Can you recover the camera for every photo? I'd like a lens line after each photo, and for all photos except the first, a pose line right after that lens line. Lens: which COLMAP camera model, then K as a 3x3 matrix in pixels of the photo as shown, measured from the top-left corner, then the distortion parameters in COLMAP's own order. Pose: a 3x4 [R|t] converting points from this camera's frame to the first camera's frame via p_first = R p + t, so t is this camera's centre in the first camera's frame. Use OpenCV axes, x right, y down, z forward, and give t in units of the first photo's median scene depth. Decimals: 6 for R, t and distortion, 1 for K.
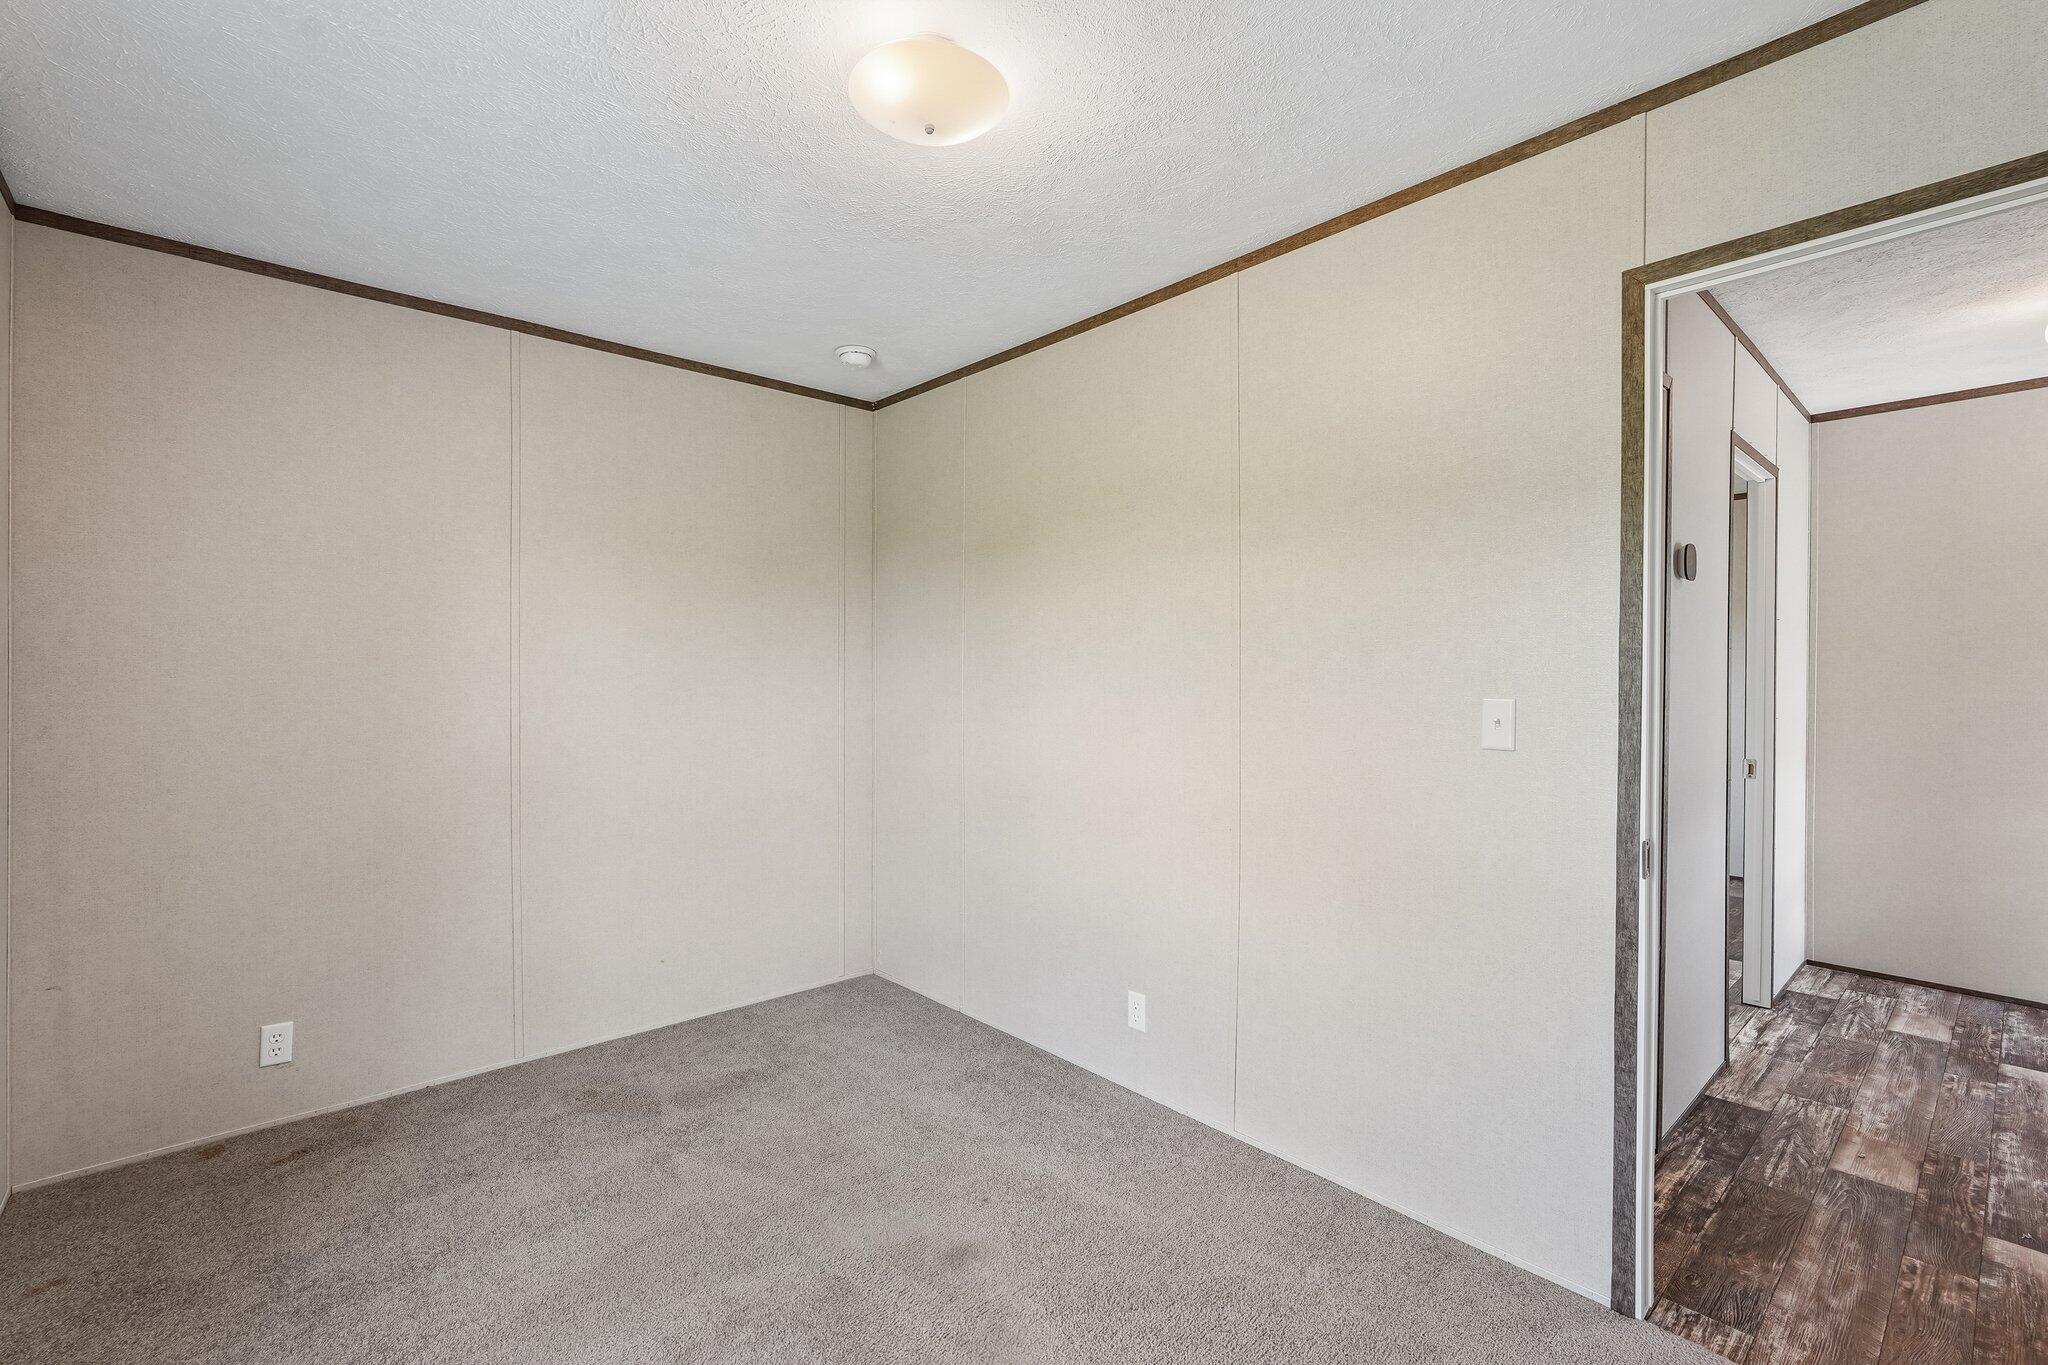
lens RADIAL K [[899.3, 0, 1021.8], [0, 899.3, 679.8], [0, 0, 1]] dist [-0.008879, 0.005579]
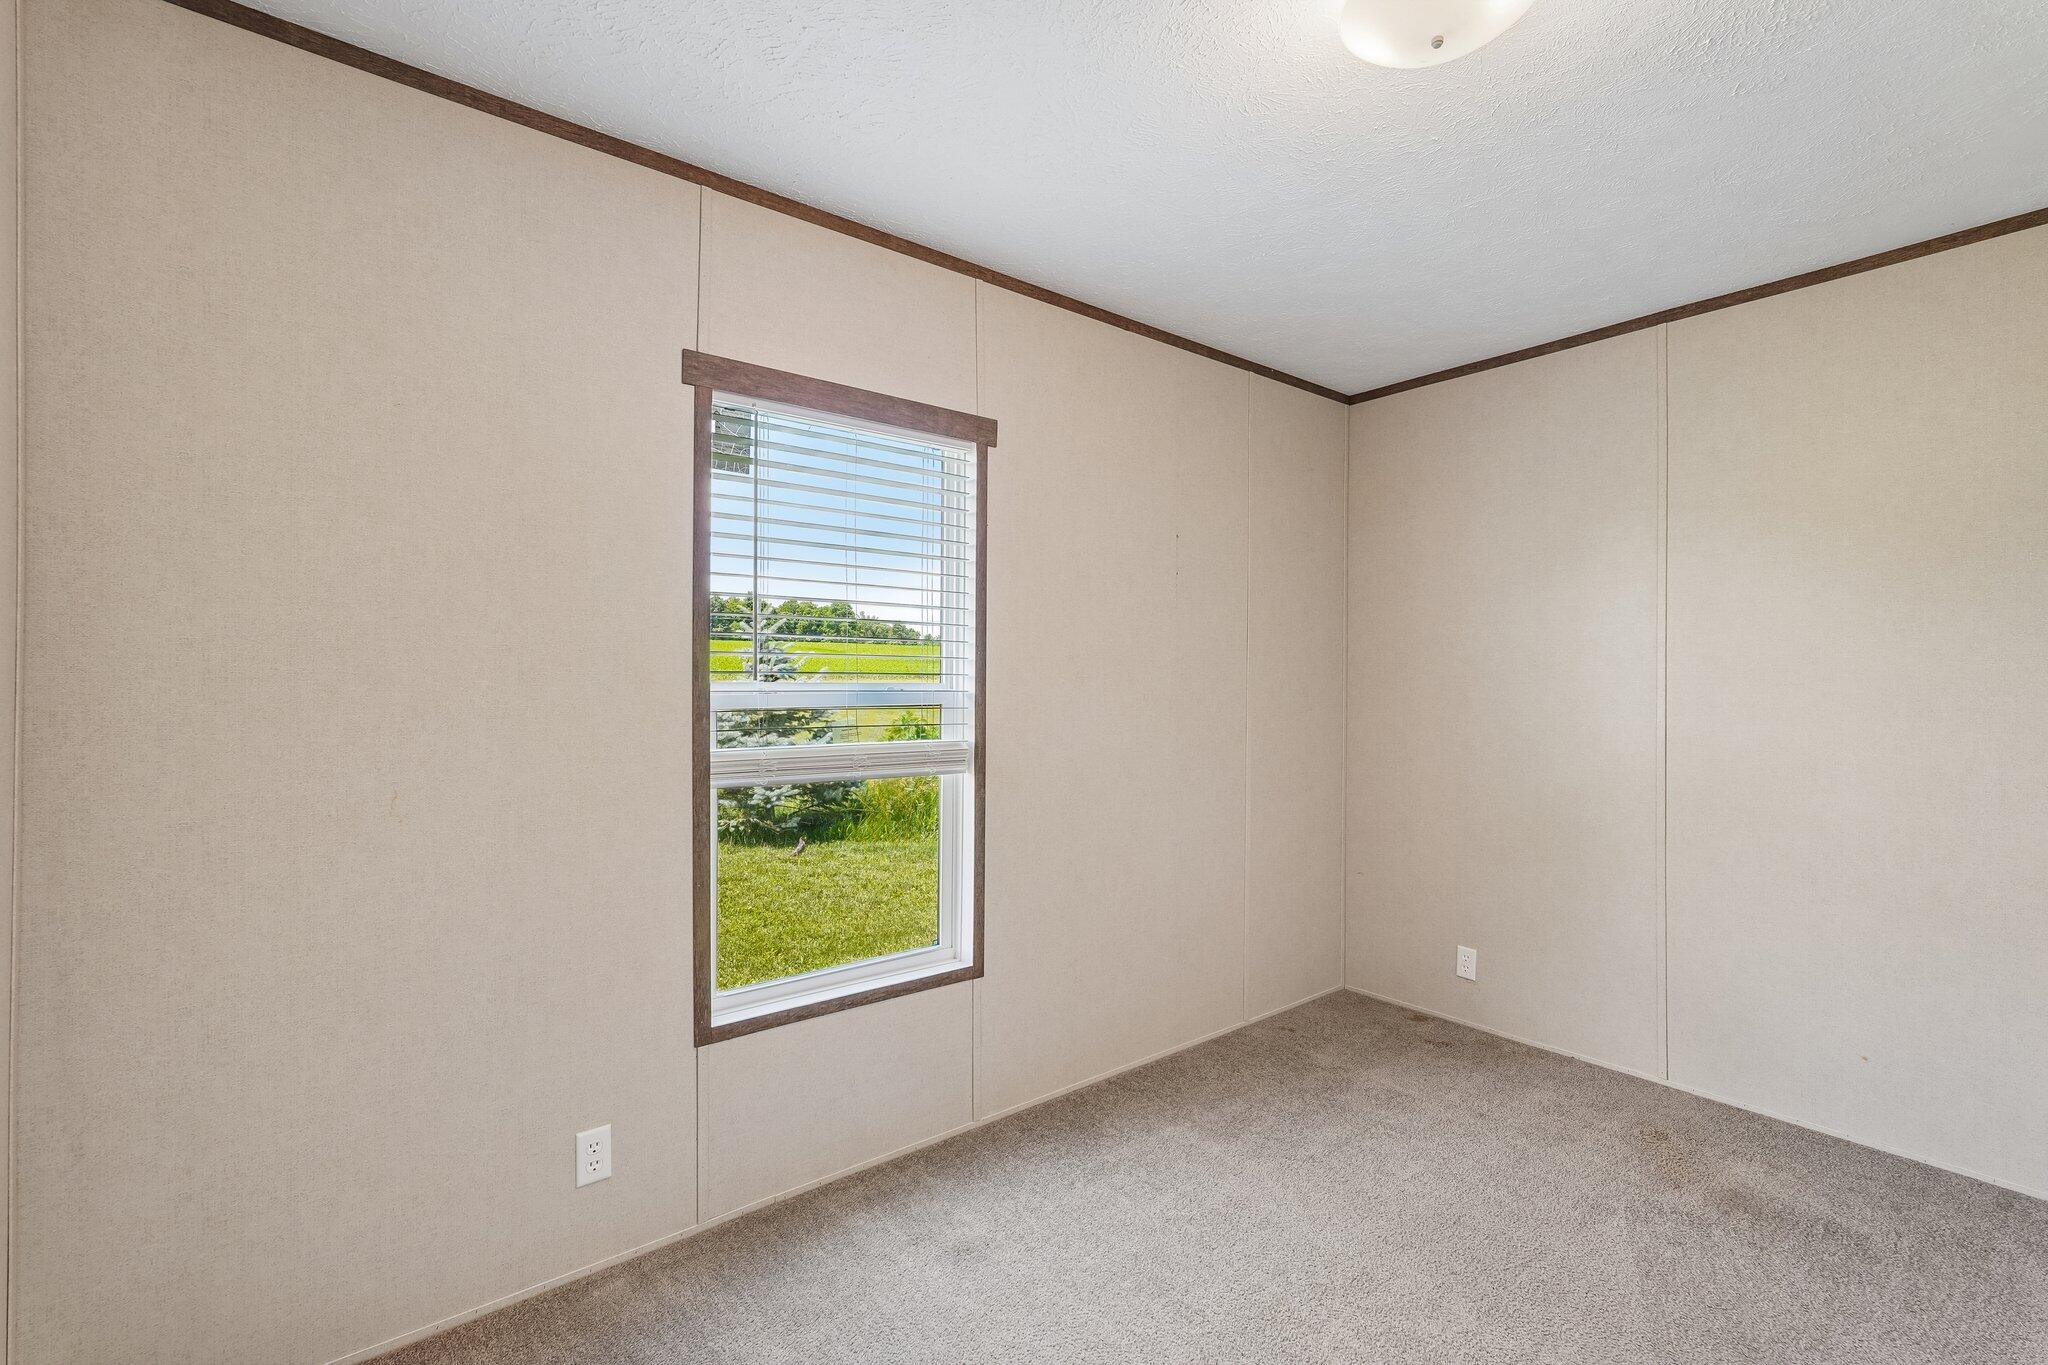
lens RADIAL K [[899.3, 0, 1022.0], [0, 899.3, 683.3], [0, 0, 1]] dist [-0.008879, 0.005579]
pose [[-0.054985, 0.003868, -0.998480, 0.488534], [-0.007739, 0.999961, 0.004300, 0.002007], [0.998457, 0.007963, -0.054953, 0.419161]]
